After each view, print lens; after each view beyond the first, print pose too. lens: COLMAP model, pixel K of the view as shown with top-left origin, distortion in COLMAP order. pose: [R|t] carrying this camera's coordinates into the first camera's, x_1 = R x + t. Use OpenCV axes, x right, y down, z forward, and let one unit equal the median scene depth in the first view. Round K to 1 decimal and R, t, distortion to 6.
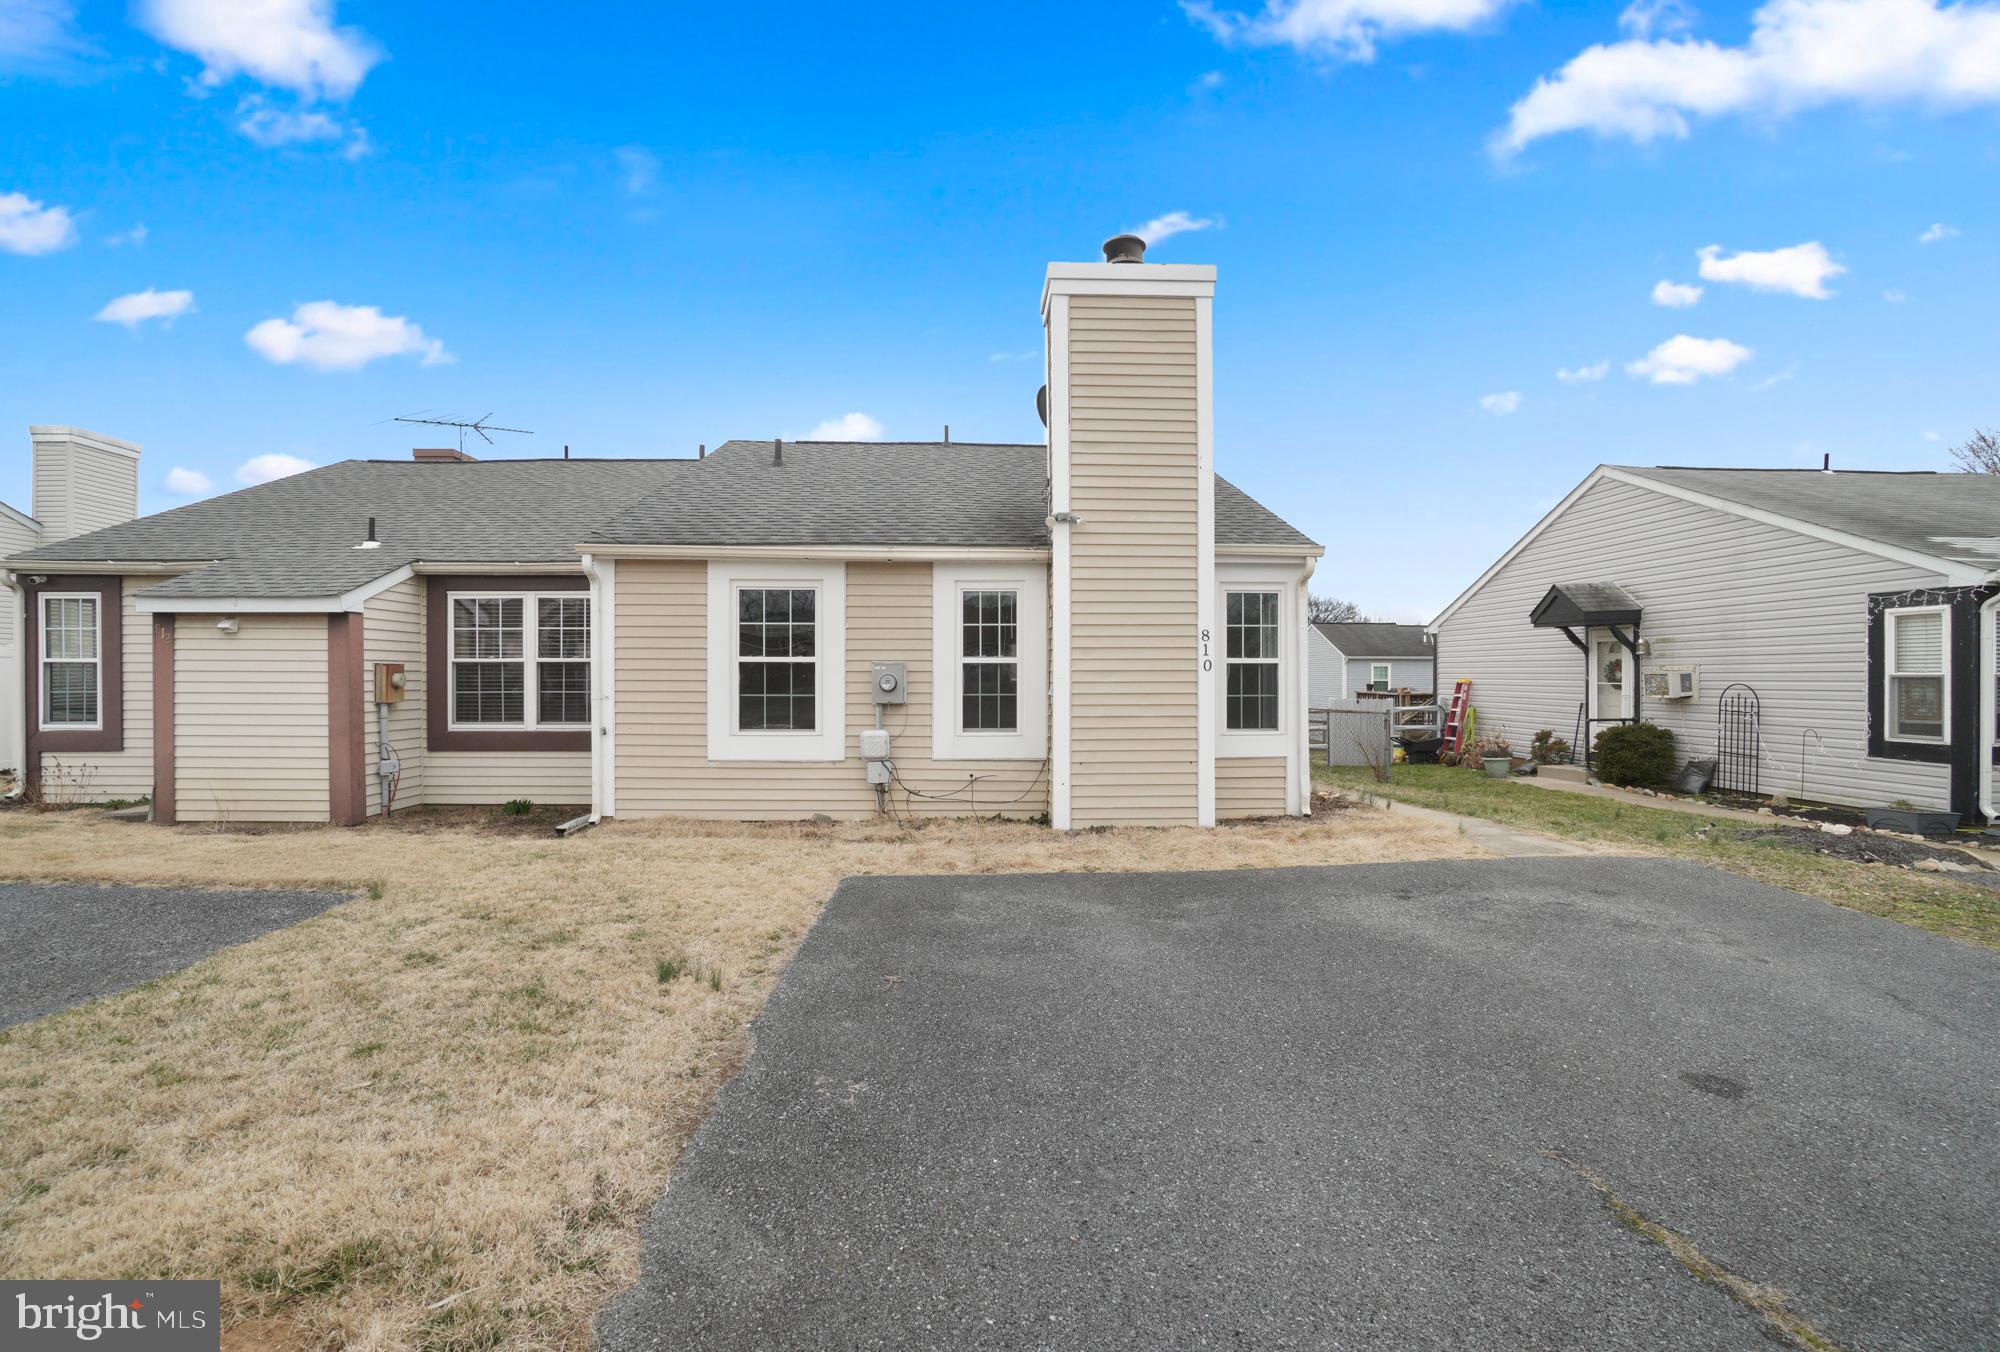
lens RADIAL K [[922.3, 0, 1000.0], [0, 922.3, 676.0], [0, 0, 1]] dist [-0.071613, 0.028062]
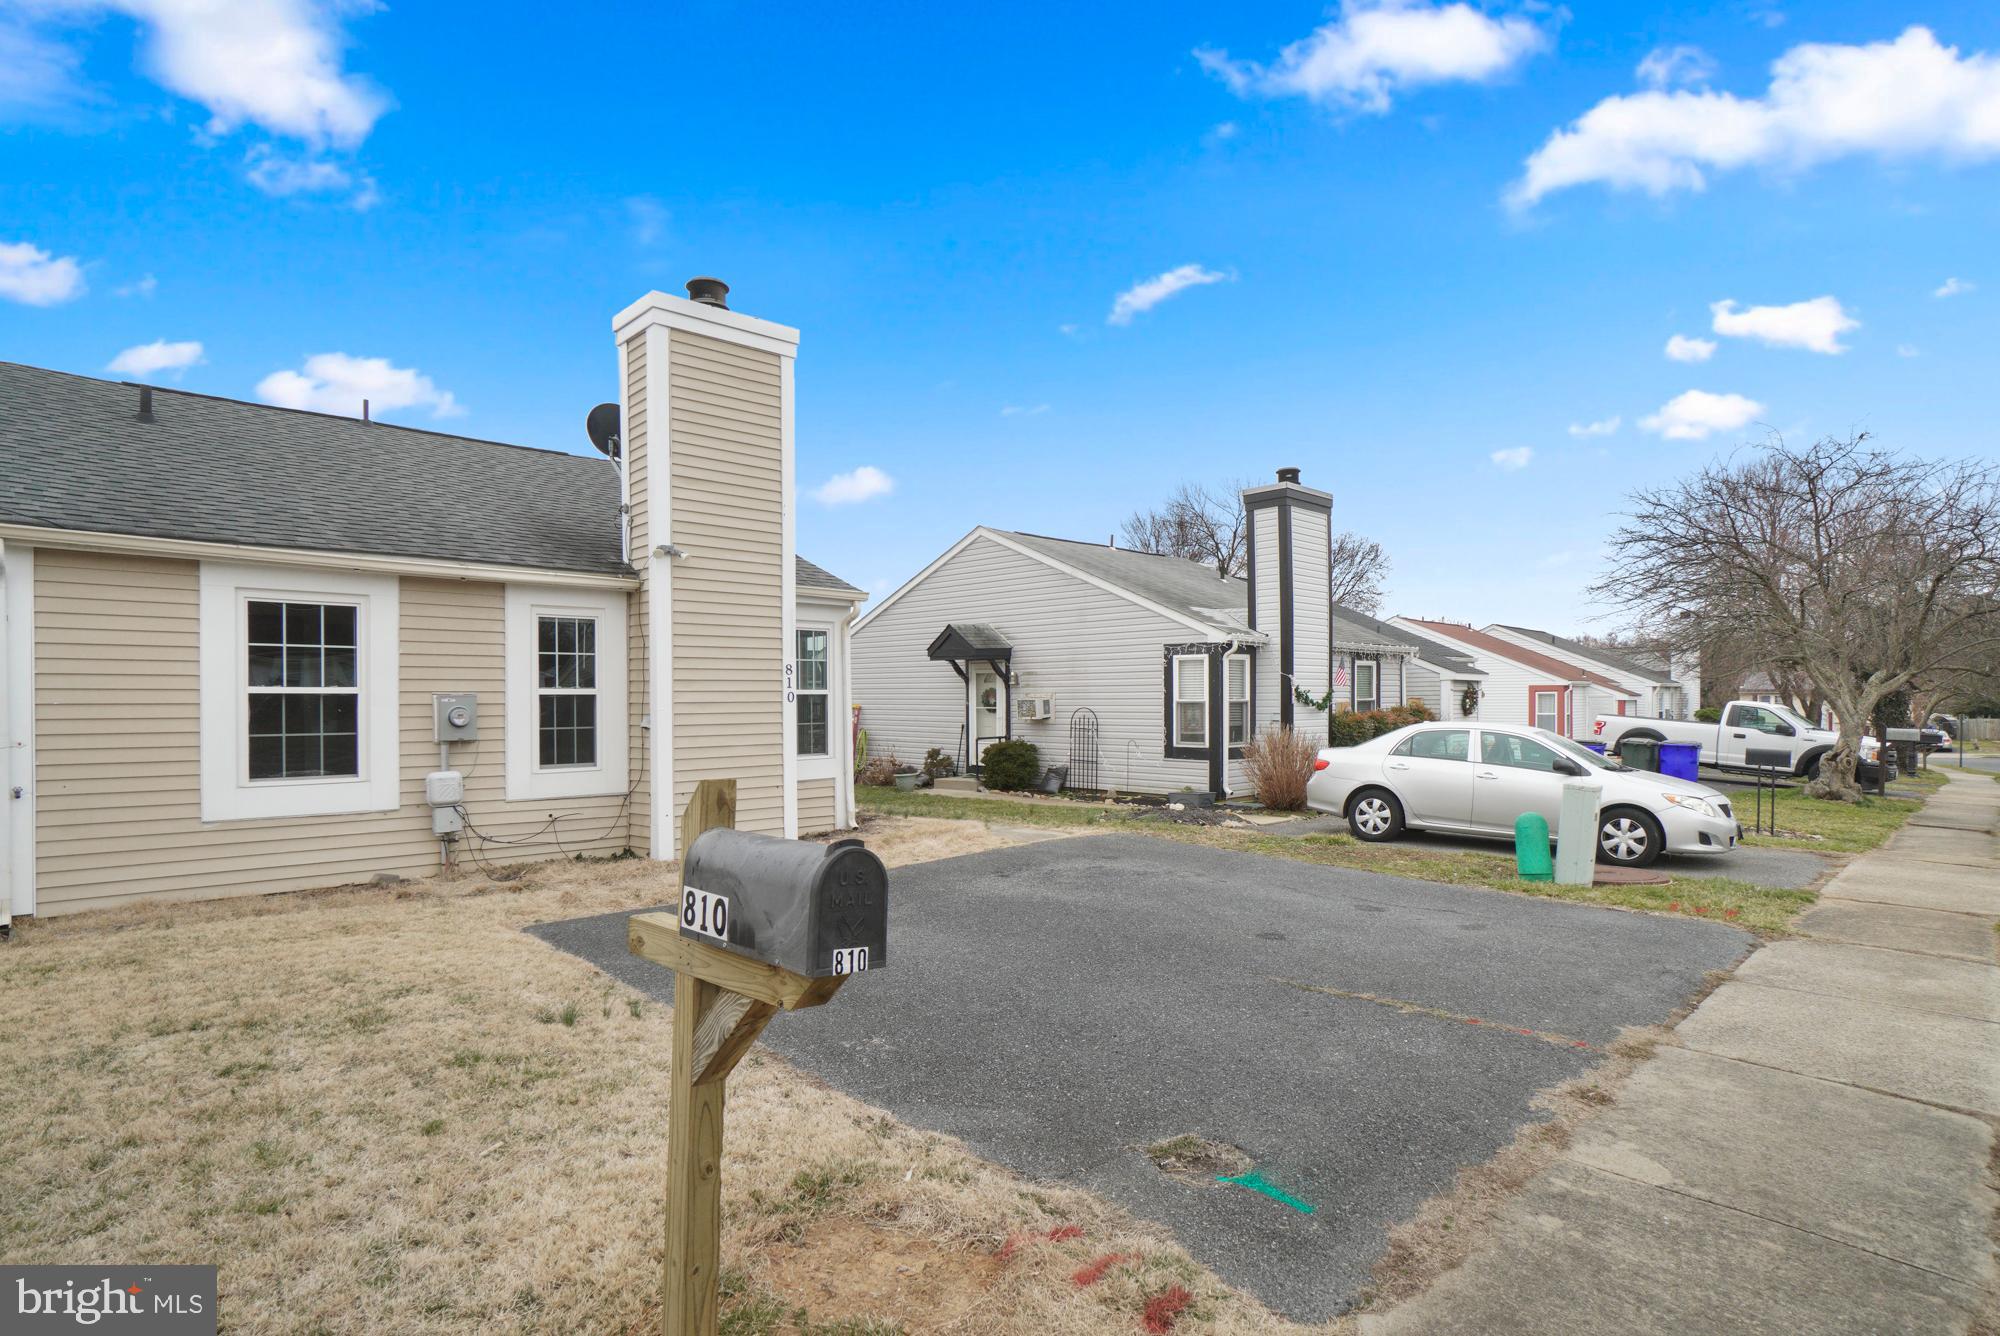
lens RADIAL K [[1016.6, 0, 1005.2], [0, 1016.6, 698.7], [0, 0, 1]] dist [-0.048037, 0.018298]
pose [[0.744553, -0.003567, 0.667554, -0.368075], [0.003890, 0.999992, 0.001004, -0.009064], [-0.667552, 0.001849, 0.744561, -0.064112]]
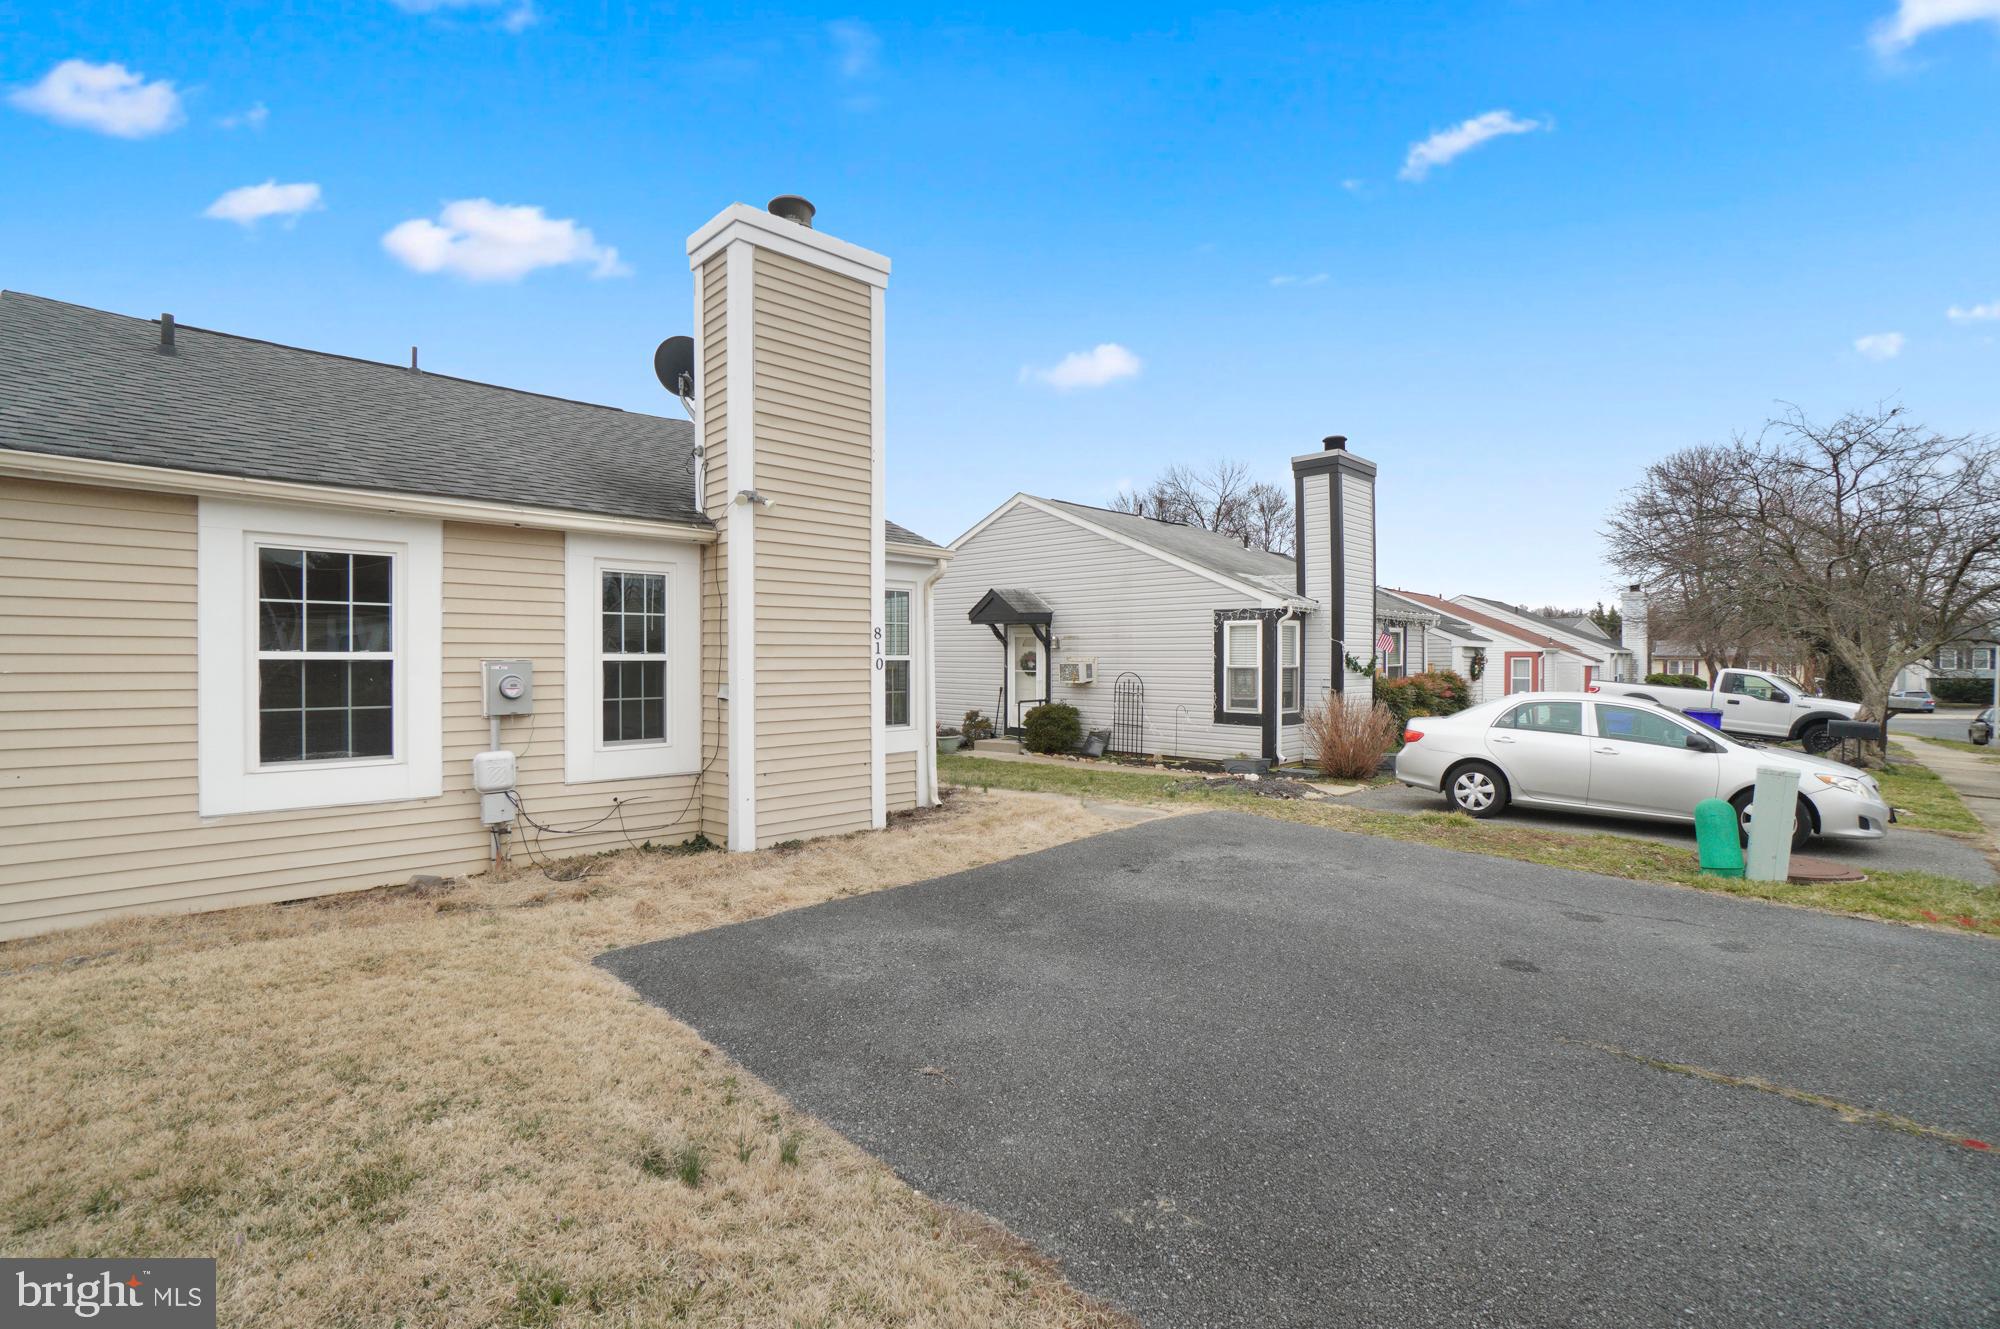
lens RADIAL K [[898.8, 0, 993.1], [0, 898.8, 661.9], [0, 0, 1]] dist [-0.063468, 0.021934]
pose [[0.740755, -0.001420, 0.671773, -0.310663], [-0.002512, 0.999985, 0.004884, -0.017766], [-0.671770, -0.005306, 0.740741, 0.196783]]
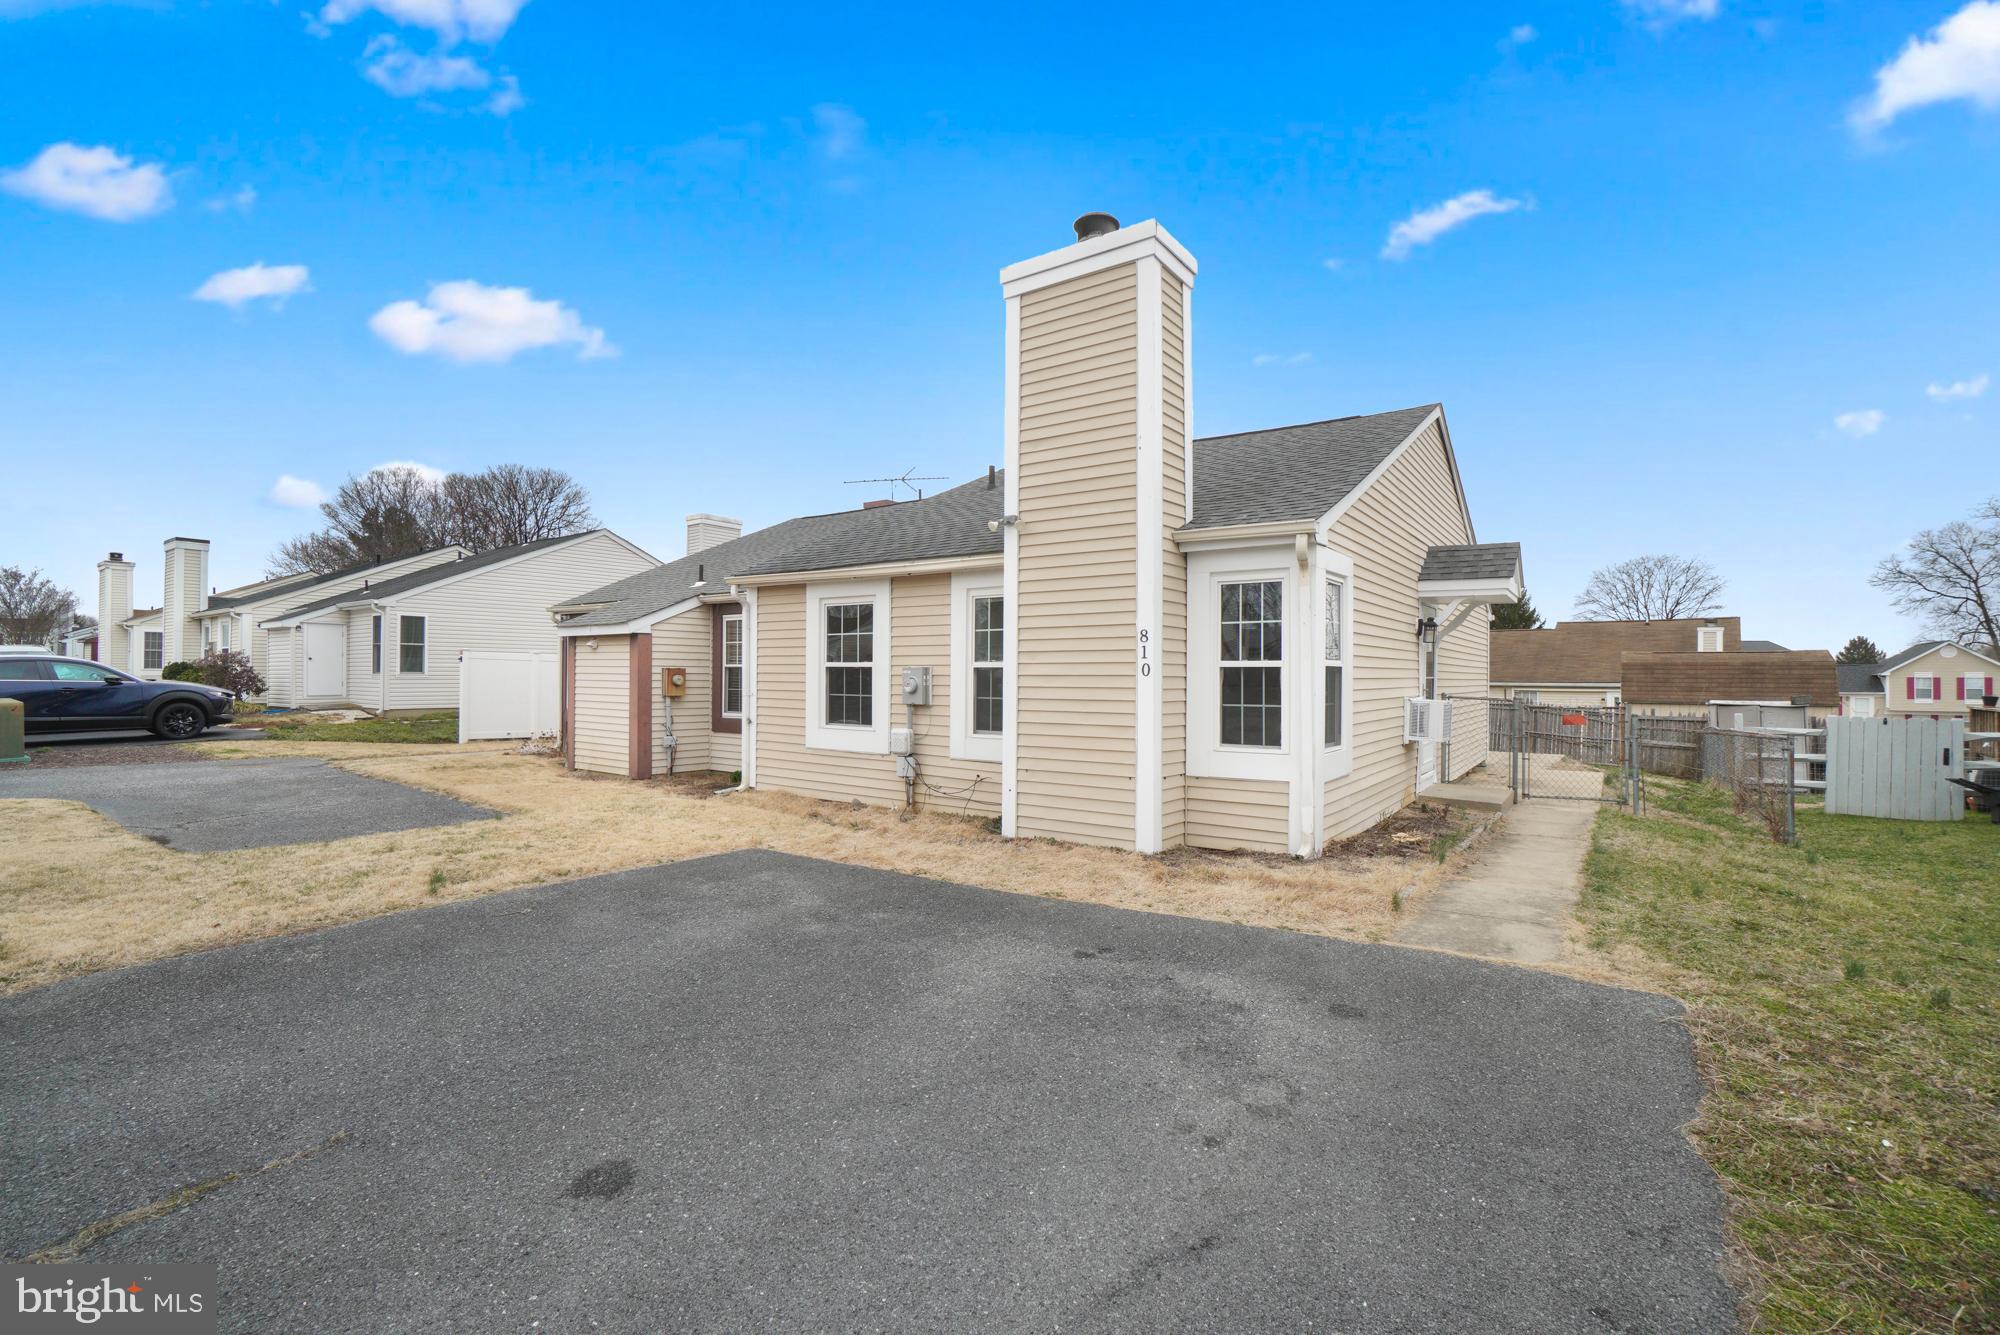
lens RADIAL K [[898.8, 0, 993.1], [0, 898.8, 664.9], [0, 0, 1]] dist [-0.063468, 0.021934]
pose [[0.779834, -0.003908, -0.625974, 0.616240], [-0.003958, 0.999930, -0.011174, -0.005624], [0.625974, 0.011192, 0.779764, 0.221584]]
